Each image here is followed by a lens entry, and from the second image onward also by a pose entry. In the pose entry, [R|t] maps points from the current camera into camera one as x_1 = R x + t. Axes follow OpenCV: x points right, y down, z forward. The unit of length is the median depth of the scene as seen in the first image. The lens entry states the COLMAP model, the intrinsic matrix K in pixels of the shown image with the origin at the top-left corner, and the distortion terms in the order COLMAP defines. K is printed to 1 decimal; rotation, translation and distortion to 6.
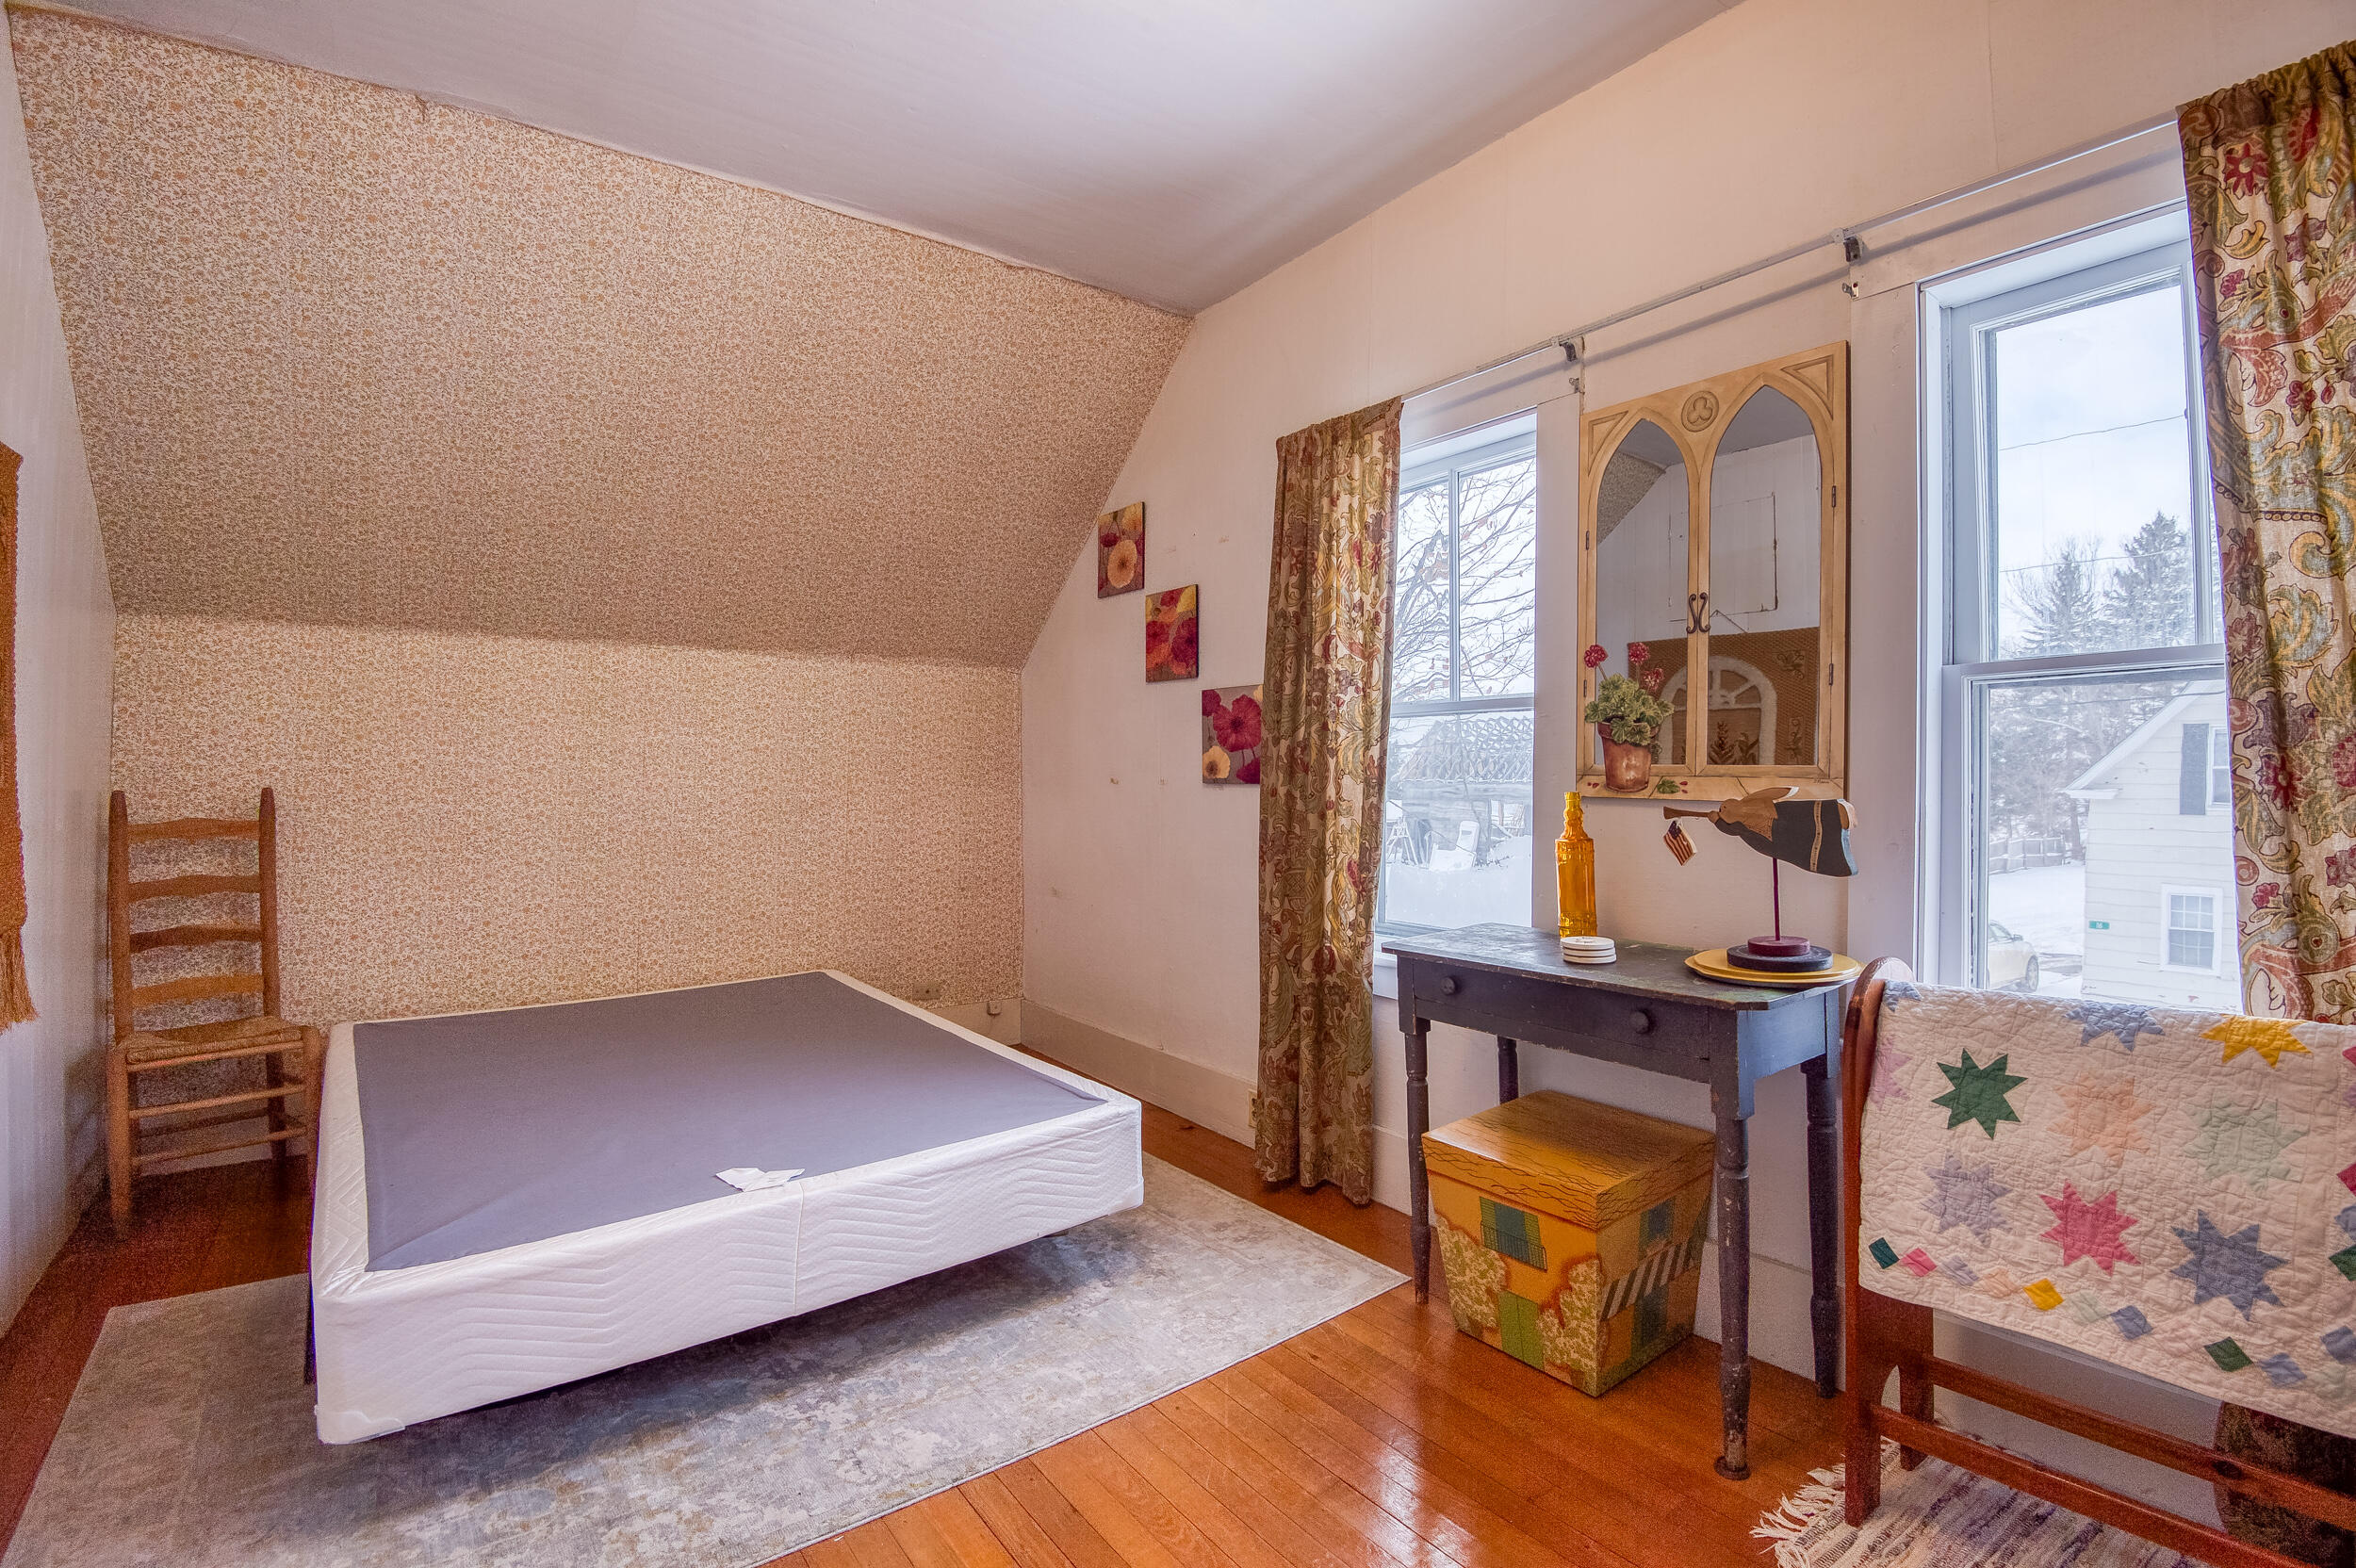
lens RADIAL K [[1067.3, 0, 1178.0], [0, 1067.3, 784.0], [0, 0, 1]] dist [0.000672, -0.020240]
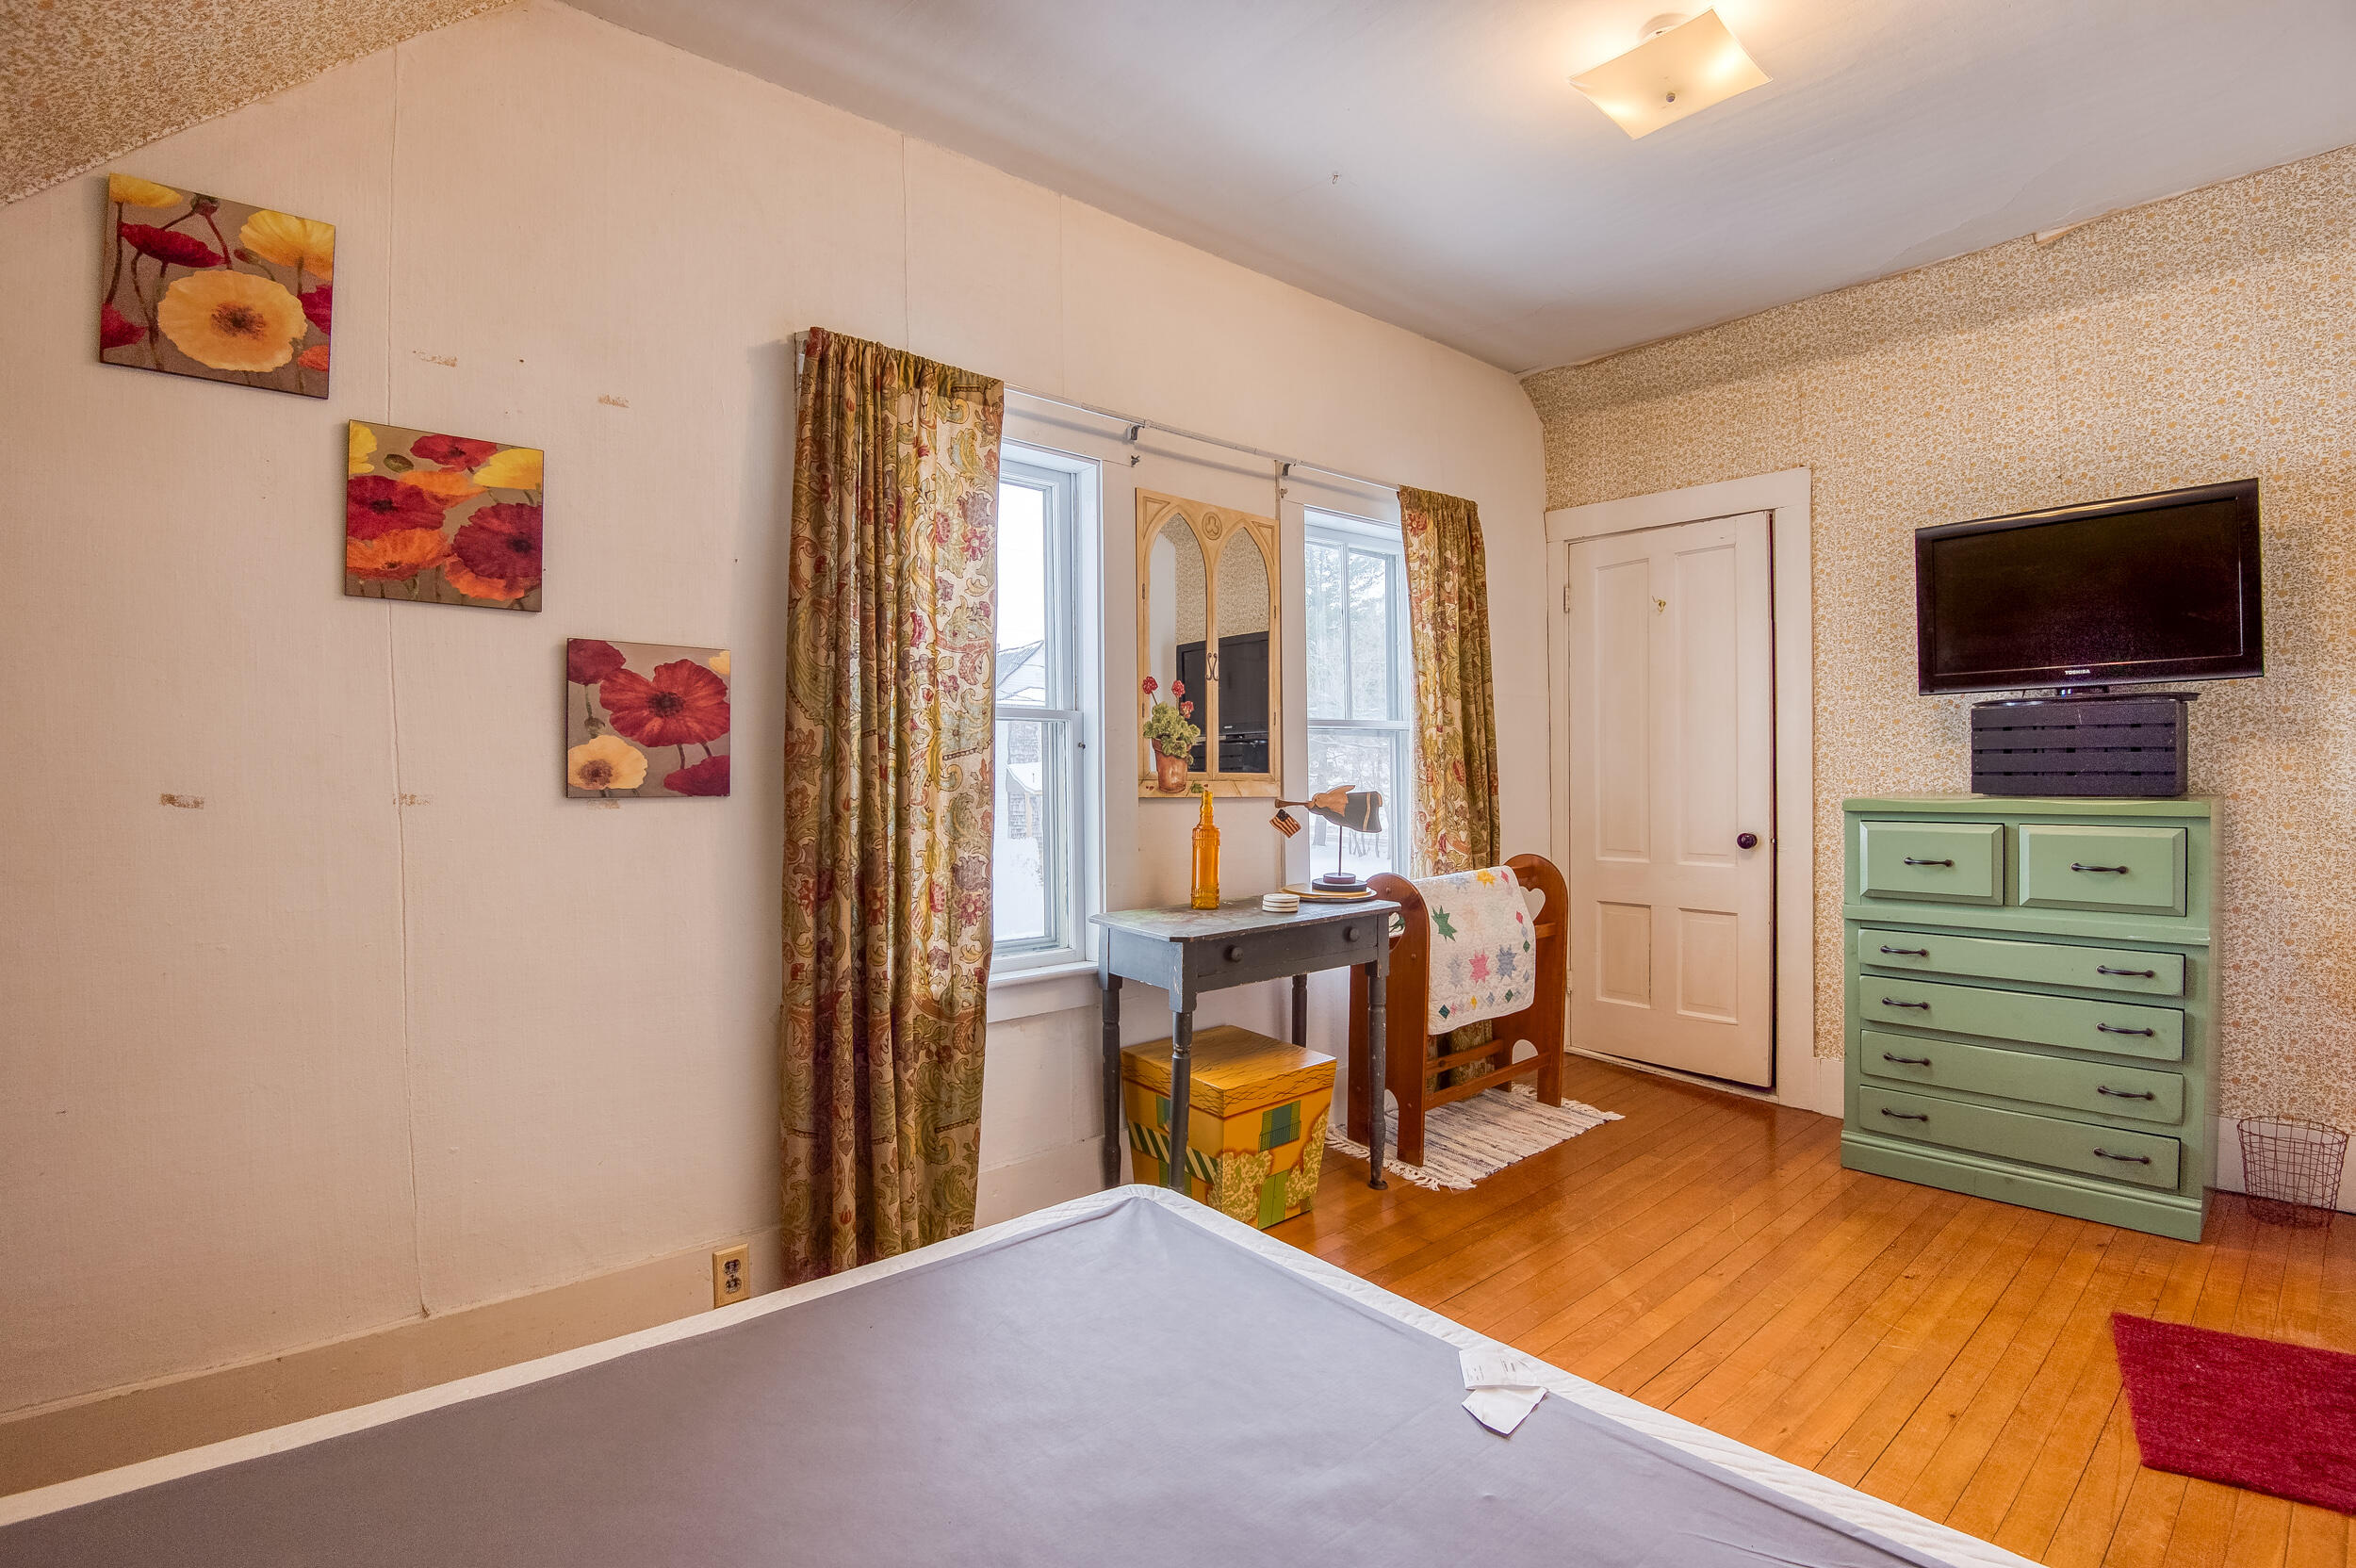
lens RADIAL K [[1116.4, 0, 1178.0], [0, 1116.4, 784.0], [0, 0, 1]] dist [-0.000202, -0.031443]
pose [[-0.087839, 0.005152, 0.996121, -0.765507], [0.020837, 0.999777, -0.003333, 0.000993], [-0.995917, 0.020463, -0.087927, 0.906327]]
